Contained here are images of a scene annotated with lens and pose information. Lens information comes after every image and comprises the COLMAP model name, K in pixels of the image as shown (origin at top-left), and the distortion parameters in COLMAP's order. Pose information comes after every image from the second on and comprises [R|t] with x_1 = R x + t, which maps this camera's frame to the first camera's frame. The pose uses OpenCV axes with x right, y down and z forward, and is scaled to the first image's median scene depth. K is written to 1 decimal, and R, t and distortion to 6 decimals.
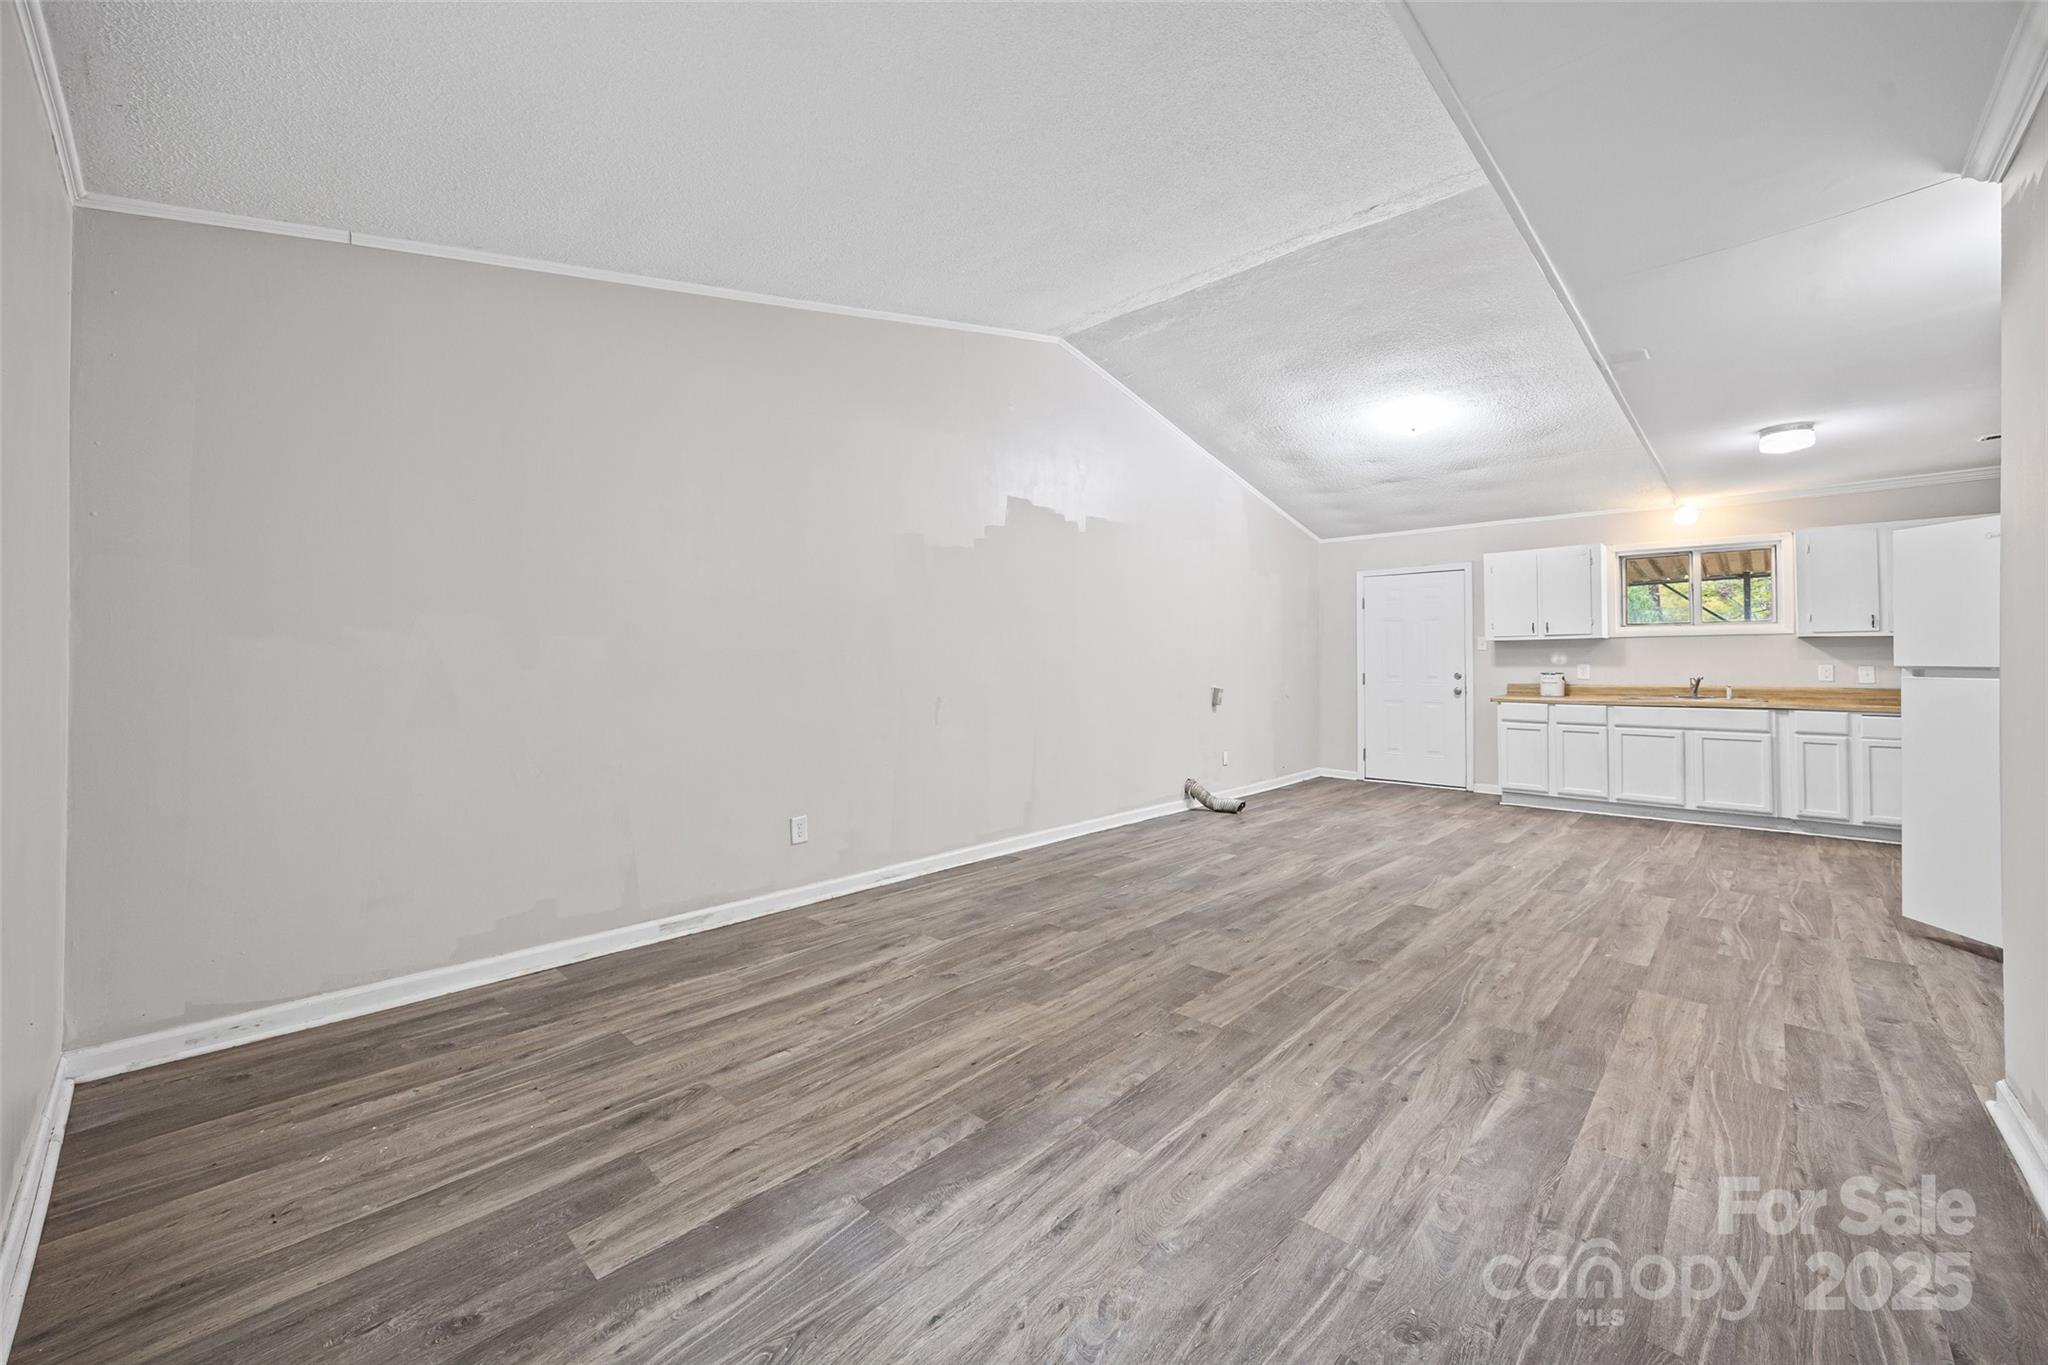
lens RADIAL K [[784.6, 0, 1017.9], [0, 784.6, 667.4], [0, 0, 1]] dist [-0.001902, -0.000031]
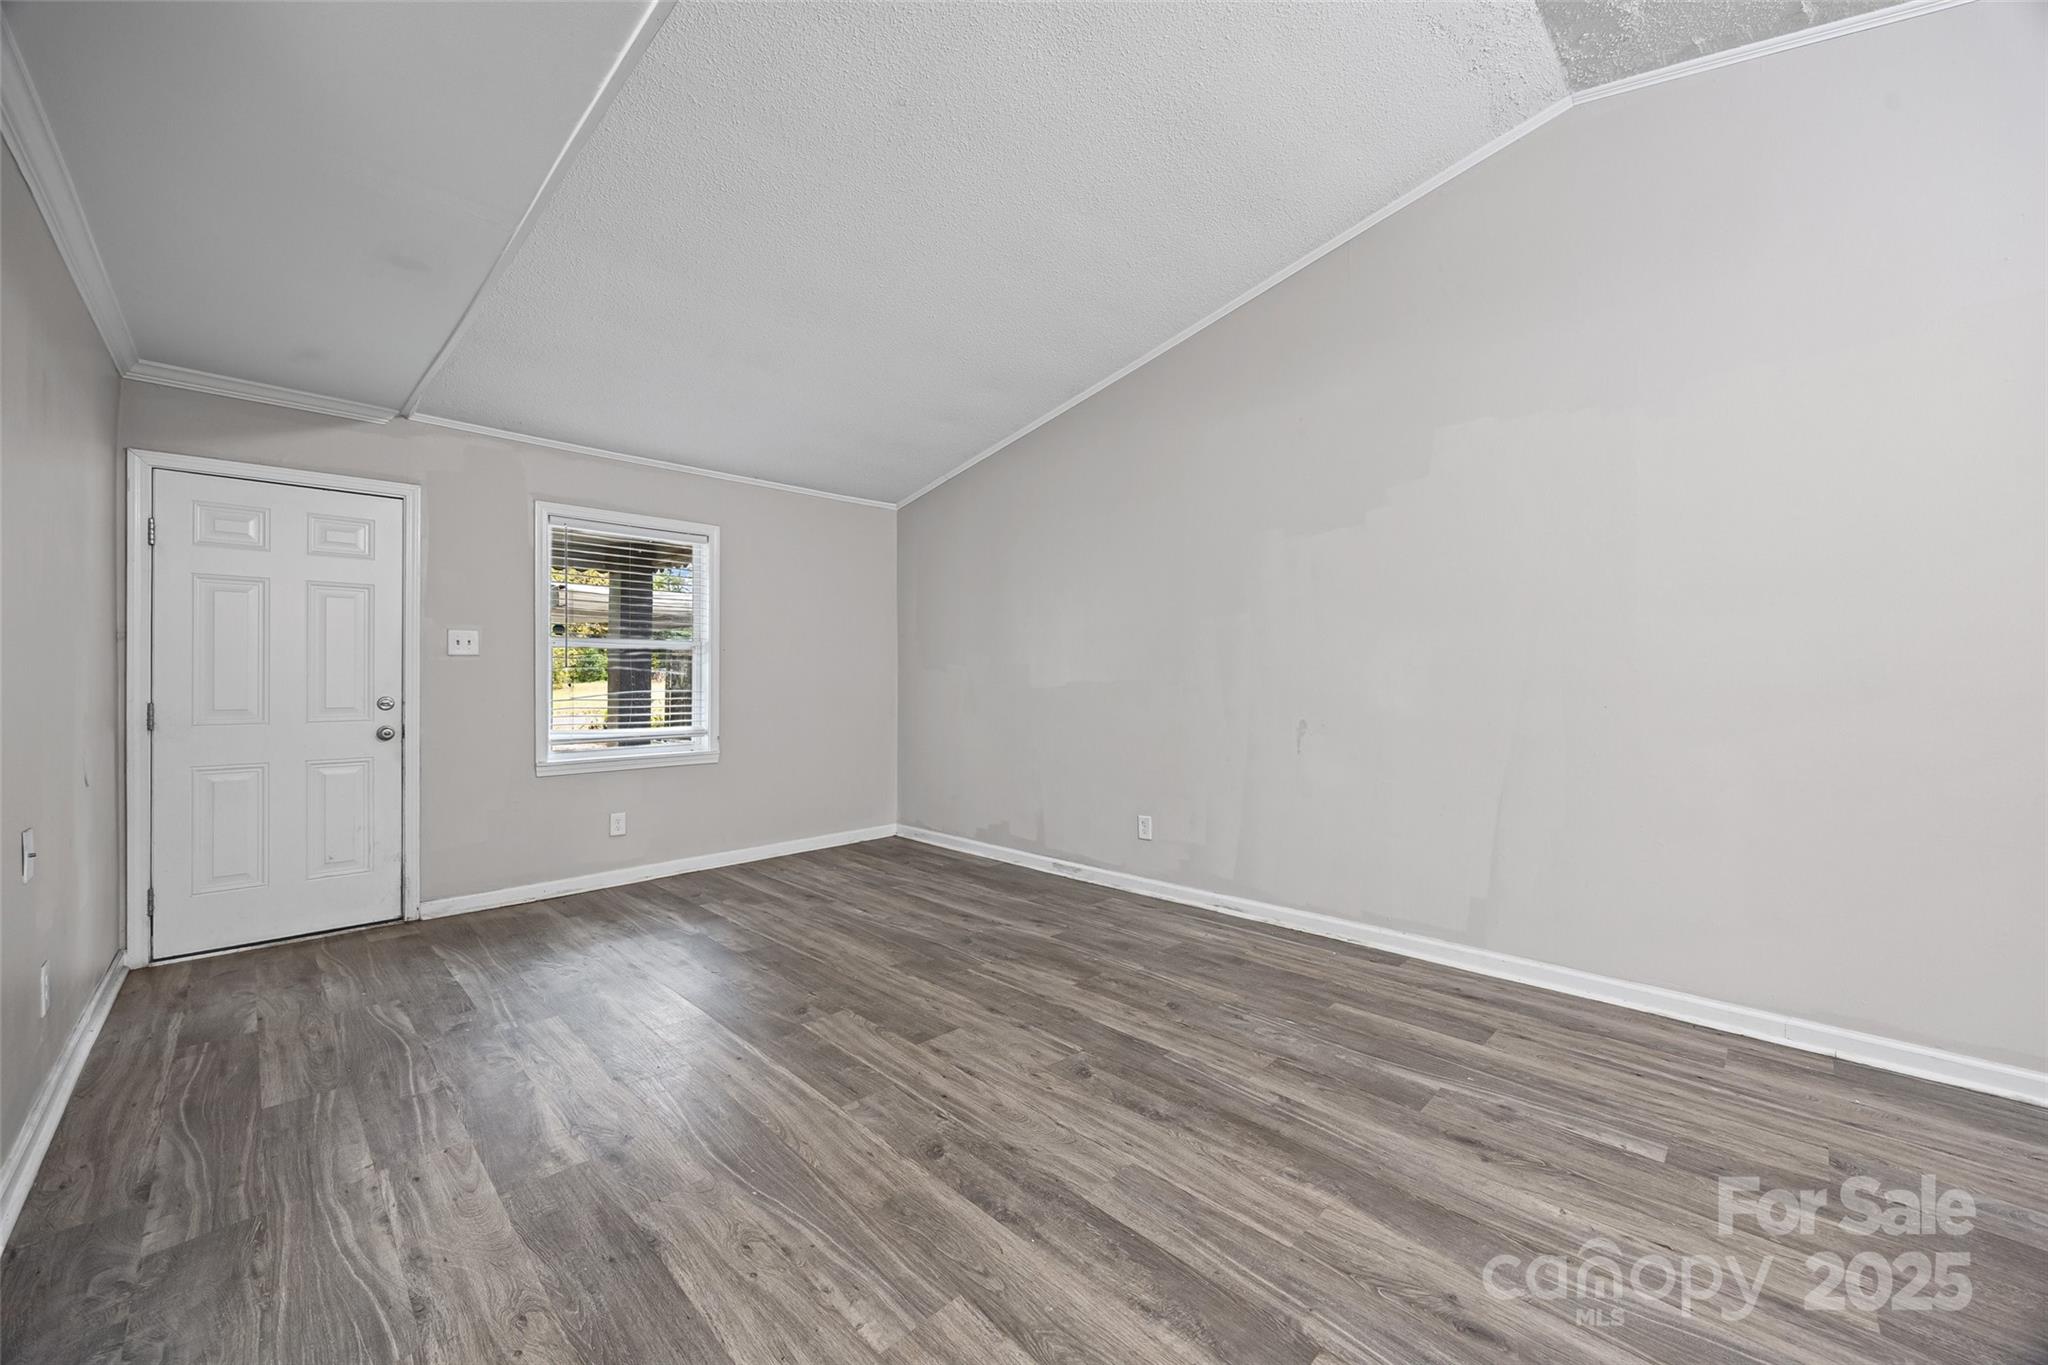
lens RADIAL K [[773.6, 0, 1024.0], [0, 773.6, 682.5], [0, 0, 1]] dist [-0.001764, -0.000287]
pose [[-0.015066, 0.005739, -0.999870, 1.236007], [-0.000161, 0.999983, 0.005742, -0.009208], [0.999886, 0.000247, -0.015065, 1.253296]]
